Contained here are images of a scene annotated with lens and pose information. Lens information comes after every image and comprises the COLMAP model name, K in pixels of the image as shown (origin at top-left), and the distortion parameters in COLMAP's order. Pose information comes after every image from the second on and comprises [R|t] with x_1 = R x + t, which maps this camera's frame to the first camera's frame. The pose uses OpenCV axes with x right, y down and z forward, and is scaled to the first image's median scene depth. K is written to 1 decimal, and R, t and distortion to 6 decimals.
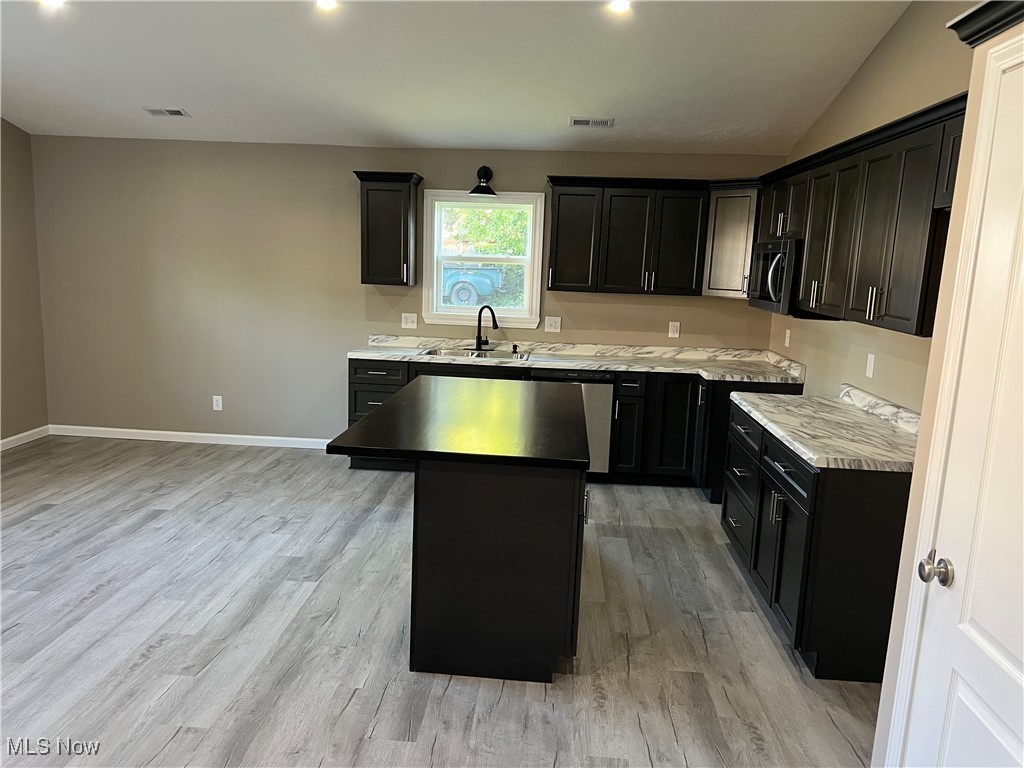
lens RADIAL K [[770.9, 0, 516.2], [0, 770.9, 403.3], [0, 0, 1]] dist [0.032664, -0.030038]
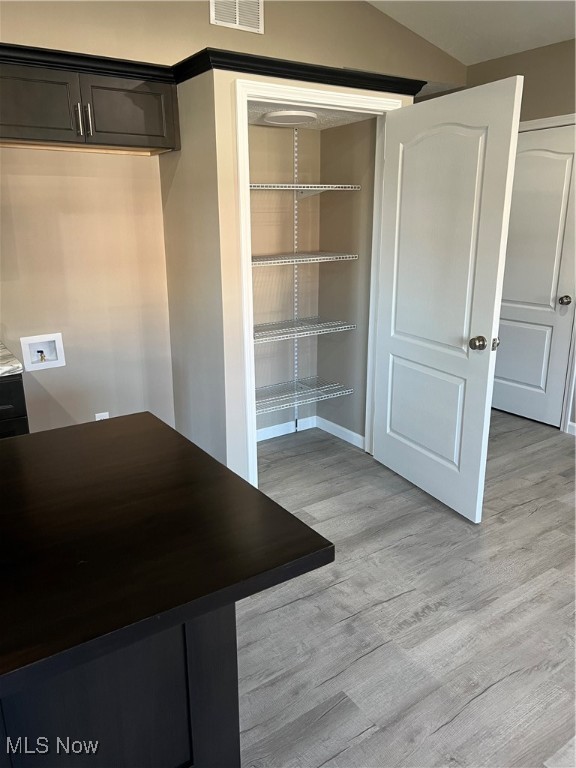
lens RADIAL K [[578.1, 0, 290.0], [0, 578.1, 381.1], [0, 0, 1]] dist [0.032664, -0.030038]
pose [[-0.619303, -0.241182, 0.747191, -0.259532], [0.130641, 0.906732, 0.400960, -0.102539], [-0.774207, 0.345930, -0.530034, 0.626745]]
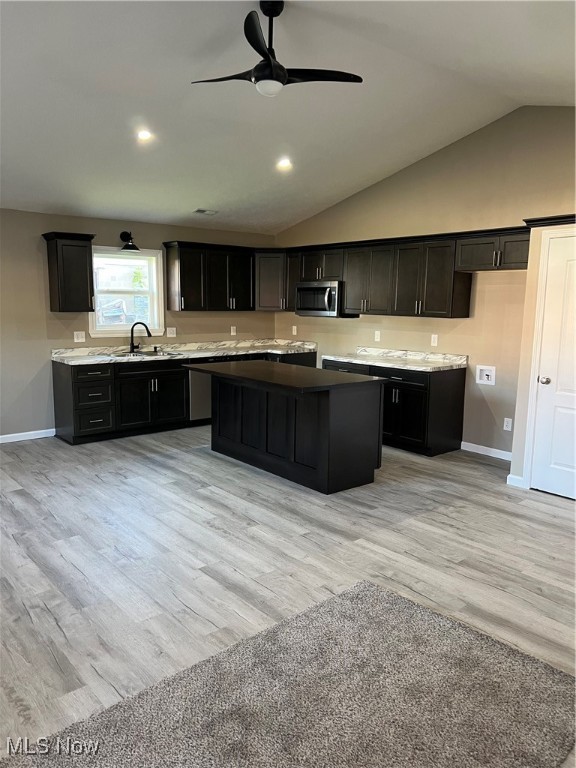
lens RADIAL K [[578.1, 0, 291.4], [0, 578.1, 387.3], [0, 0, 1]] dist [0.032664, -0.030038]
pose [[0.705685, -0.133077, 0.695917, -0.687814], [0.142952, 0.988746, 0.044115, -0.008089], [-0.693955, 0.068351, 0.716766, -0.023713]]
